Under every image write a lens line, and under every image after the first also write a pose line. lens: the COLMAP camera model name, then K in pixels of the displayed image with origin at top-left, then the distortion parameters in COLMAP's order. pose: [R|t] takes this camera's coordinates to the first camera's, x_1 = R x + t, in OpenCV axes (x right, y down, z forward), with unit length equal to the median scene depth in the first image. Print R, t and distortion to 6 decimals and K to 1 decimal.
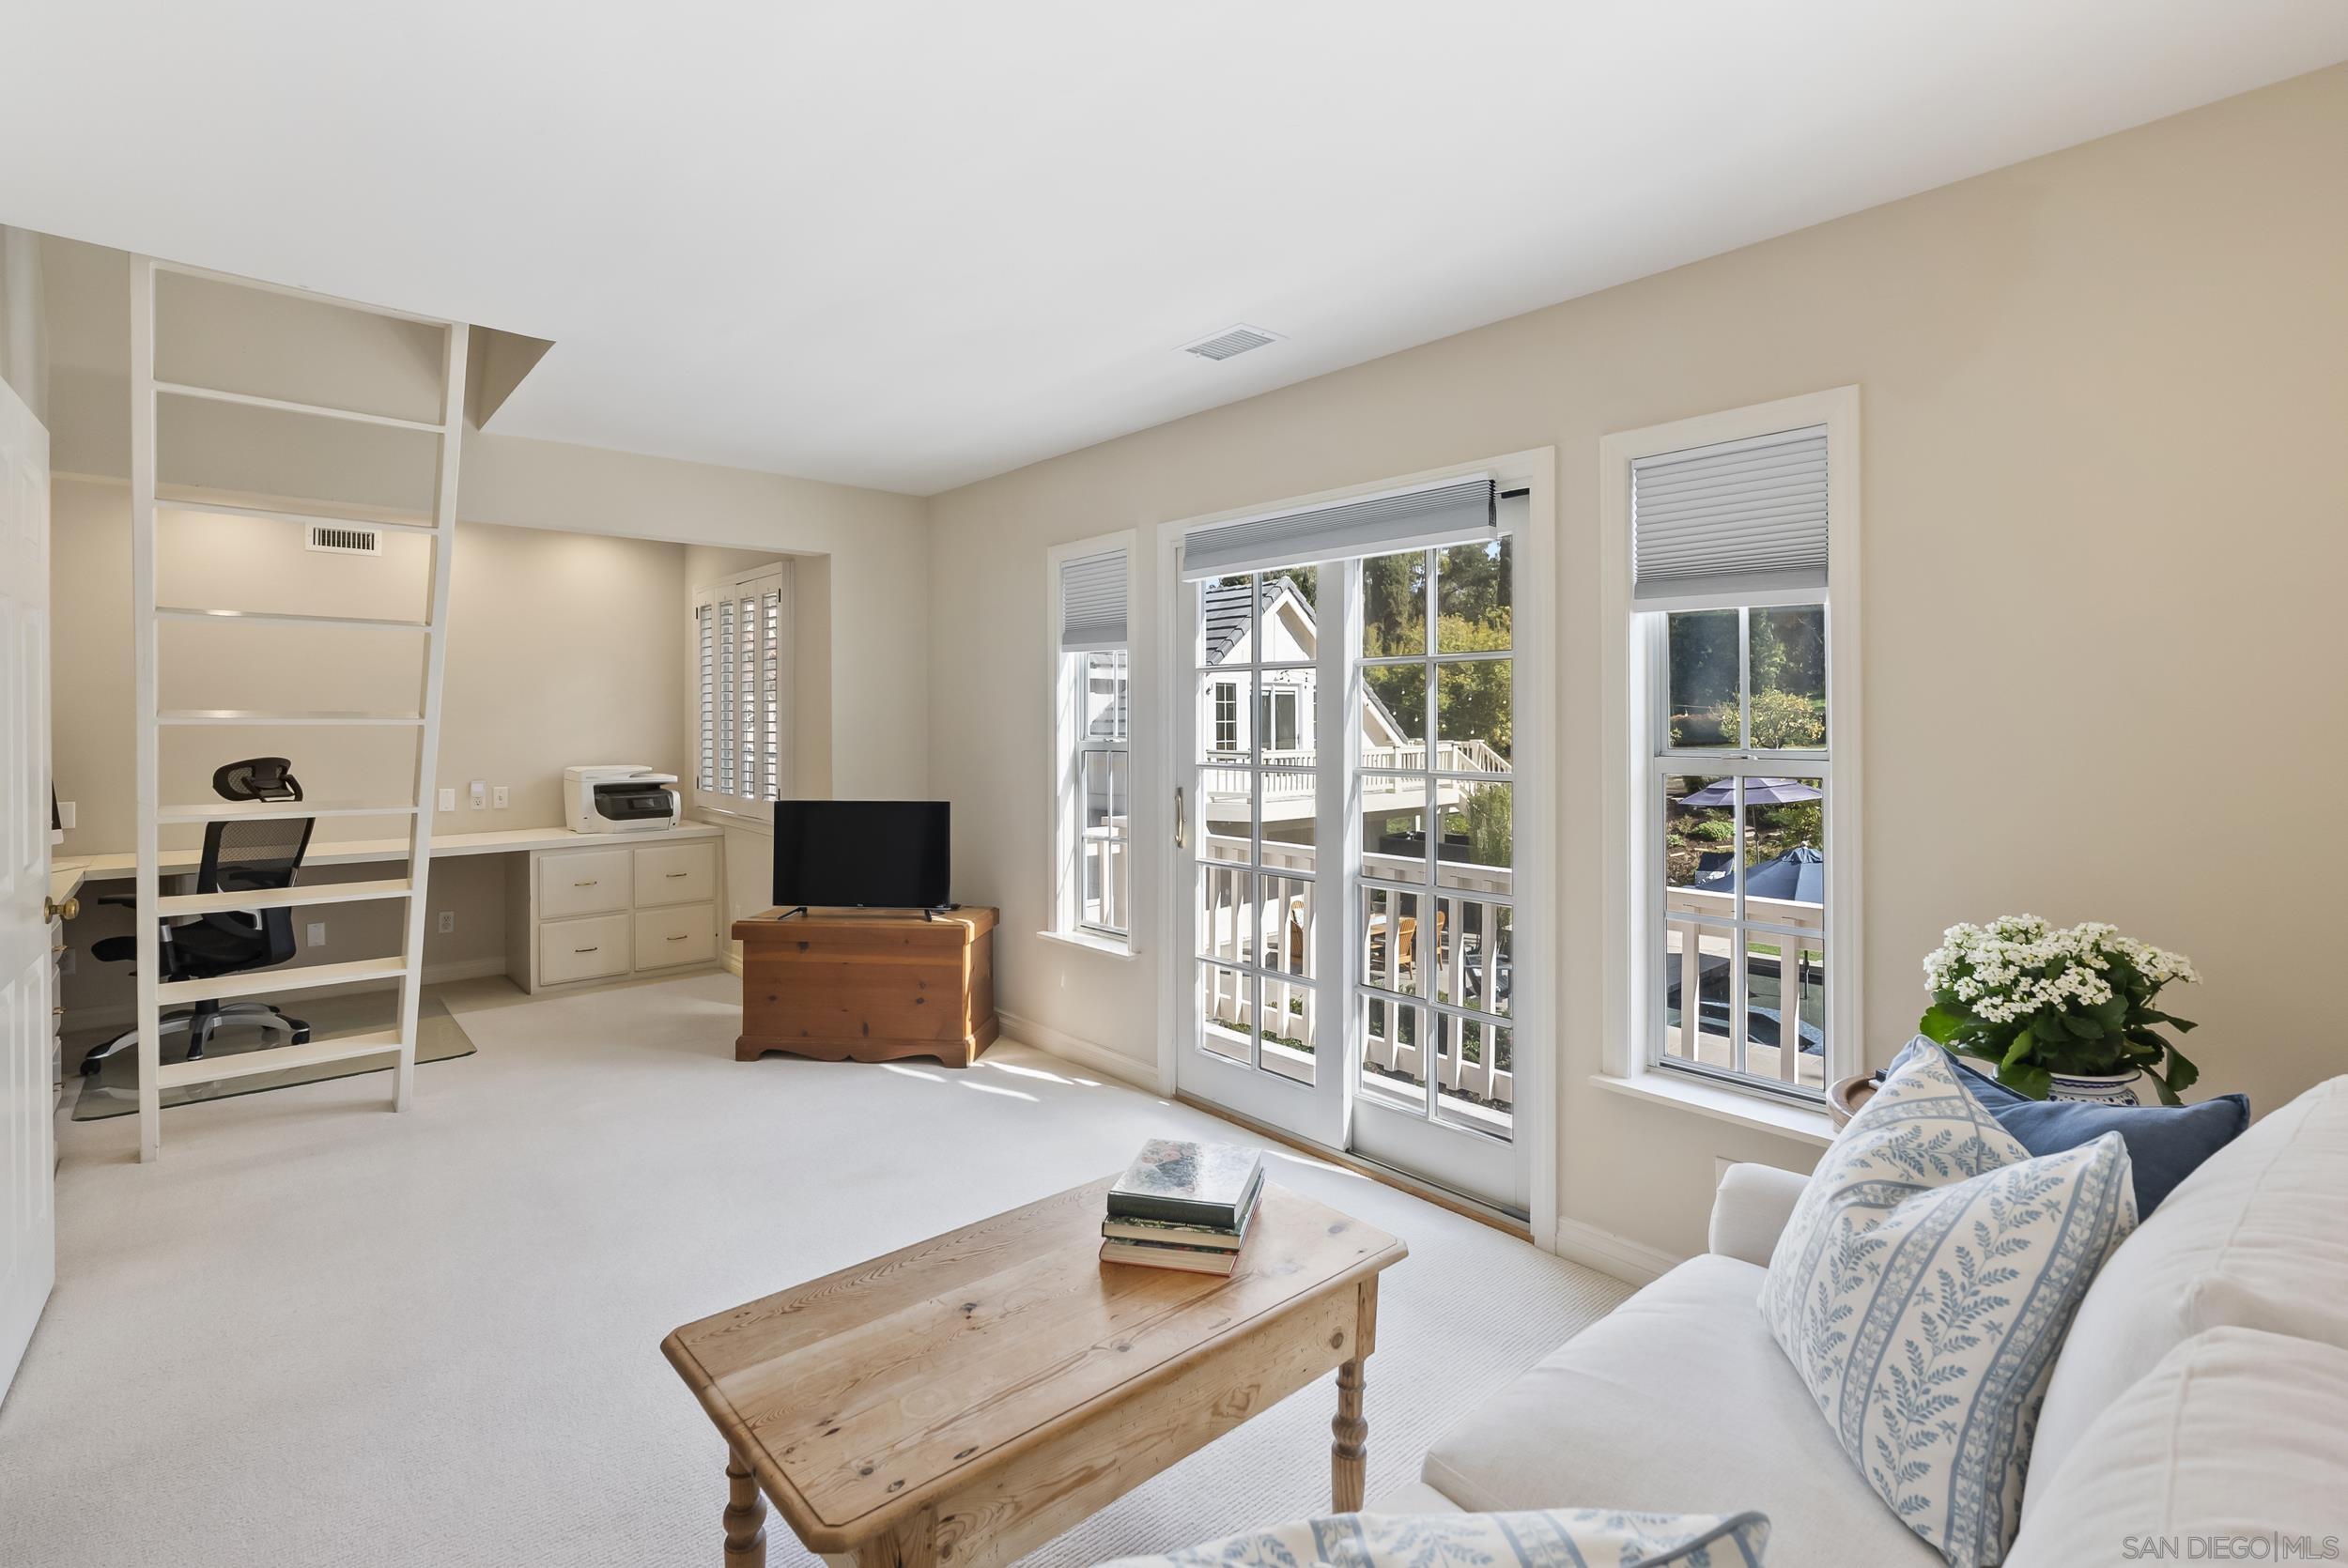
lens RADIAL K [[1081.2, 0, 1179.2], [0, 1081.2, 727.5], [0, 0, 1]] dist [0.000094, -0.000249]
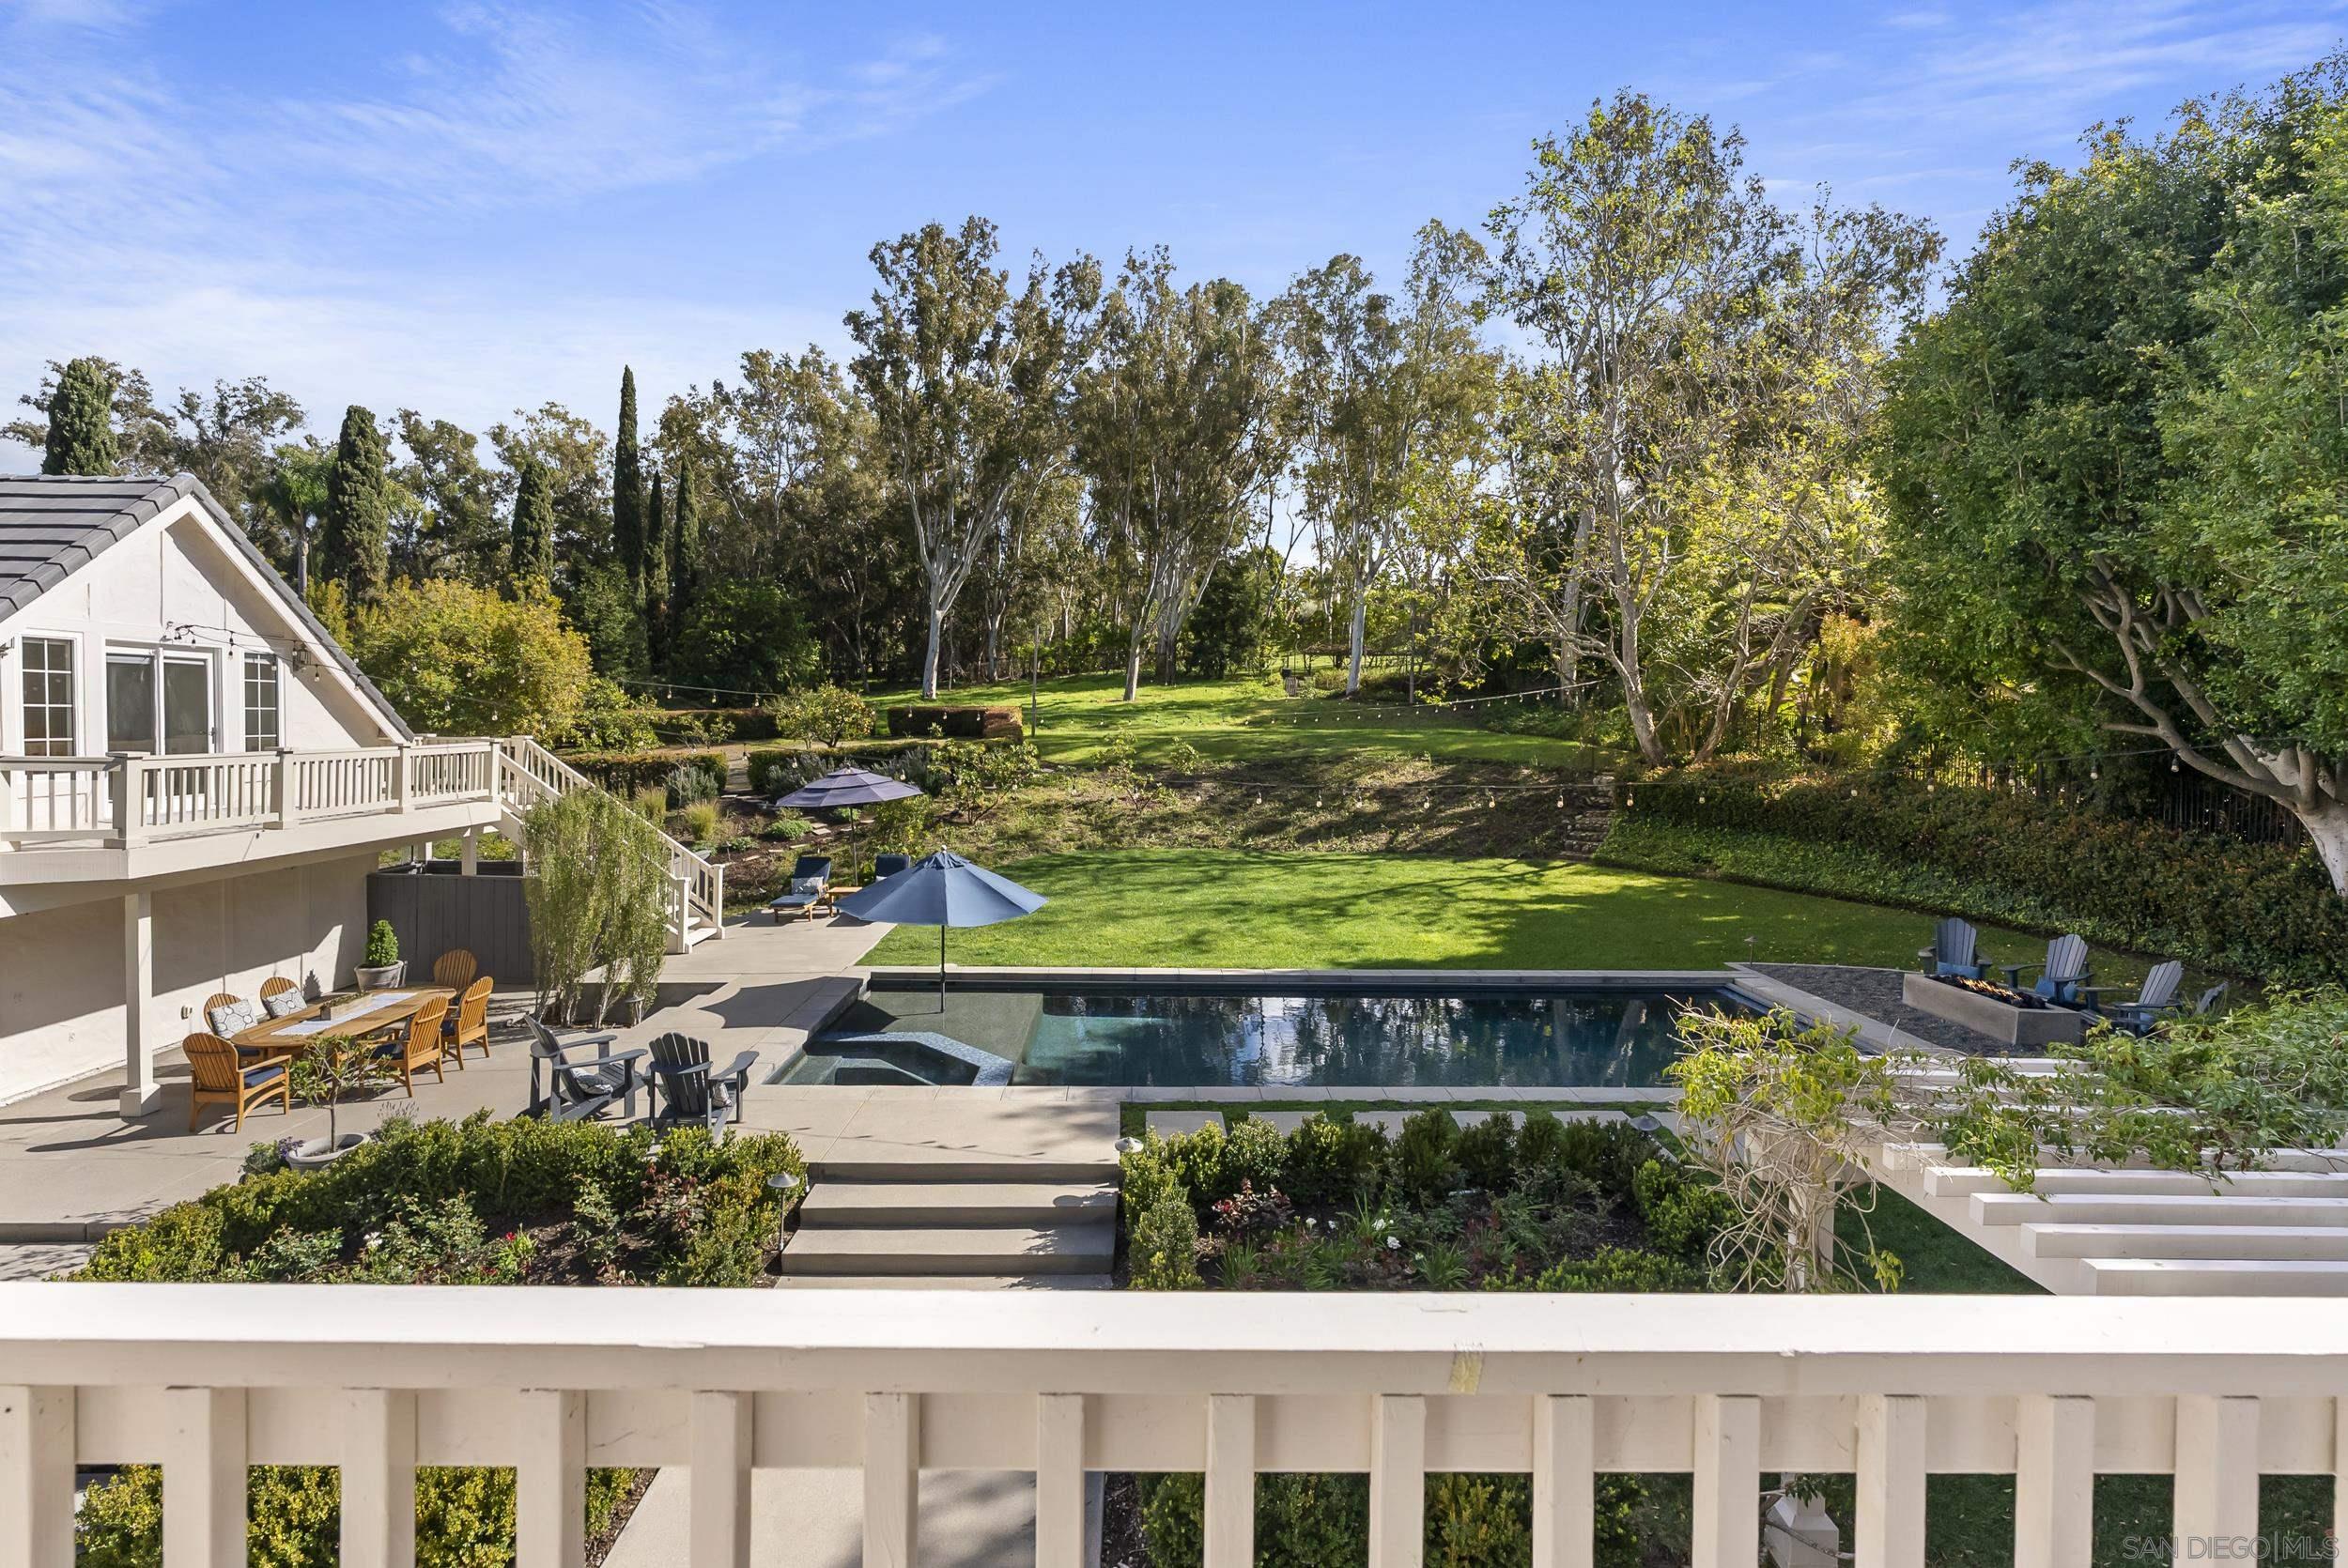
lens RADIAL K [[1073.7, 0, 1170.7], [0, 1073.7, 745.0], [0, 0, 1]] dist [-0.000156, 0.000236]
pose [[0.659873, -0.008580, 0.751328, 0.006932], [-0.009028, 0.999772, 0.019347, -0.001062], [-0.751323, -0.019549, 0.659646, 0.157993]]
